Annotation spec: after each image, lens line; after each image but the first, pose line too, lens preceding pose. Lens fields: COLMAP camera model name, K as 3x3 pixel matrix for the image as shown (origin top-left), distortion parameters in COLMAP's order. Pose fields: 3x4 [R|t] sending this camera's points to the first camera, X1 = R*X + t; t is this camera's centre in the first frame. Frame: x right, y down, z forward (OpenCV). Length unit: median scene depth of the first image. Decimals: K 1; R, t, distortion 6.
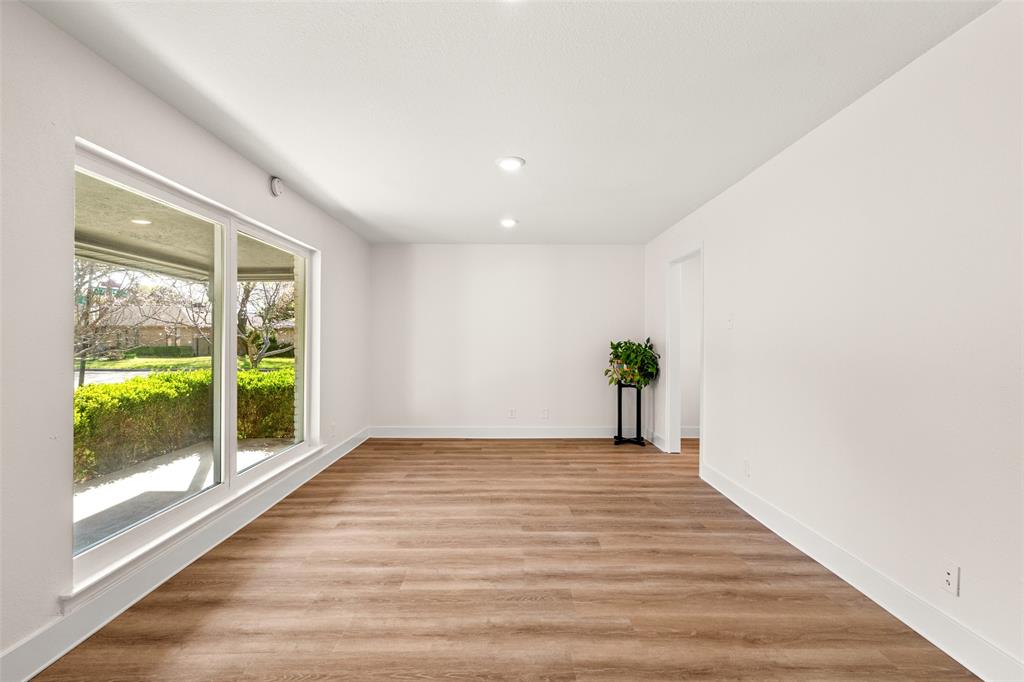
lens RADIAL K [[460.9, 0, 511.0], [0, 460.9, 341.2], [0, 0, 1]] dist [-0.002154, -0.000118]
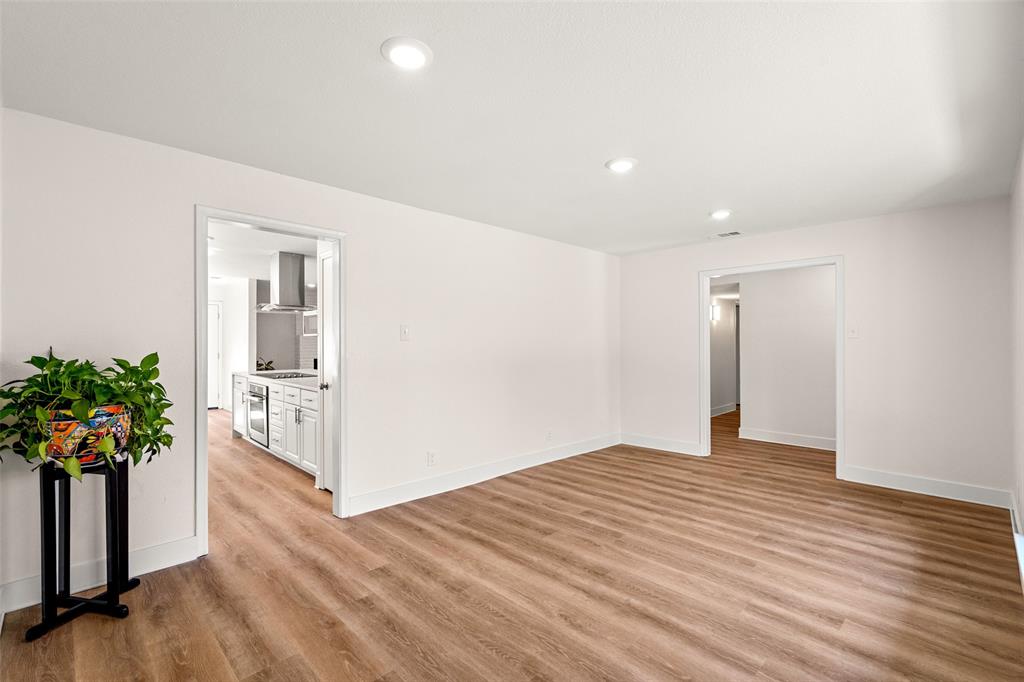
lens RADIAL K [[460.9, 0, 511.2], [0, 460.9, 343.9], [0, 0, 1]] dist [-0.002154, -0.000118]
pose [[-0.694806, -0.000118, 0.719198, -0.576602], [0.000643, 0.999999, 0.000785, -0.025018], [-0.719197, 0.001008, -0.694805, 2.007617]]
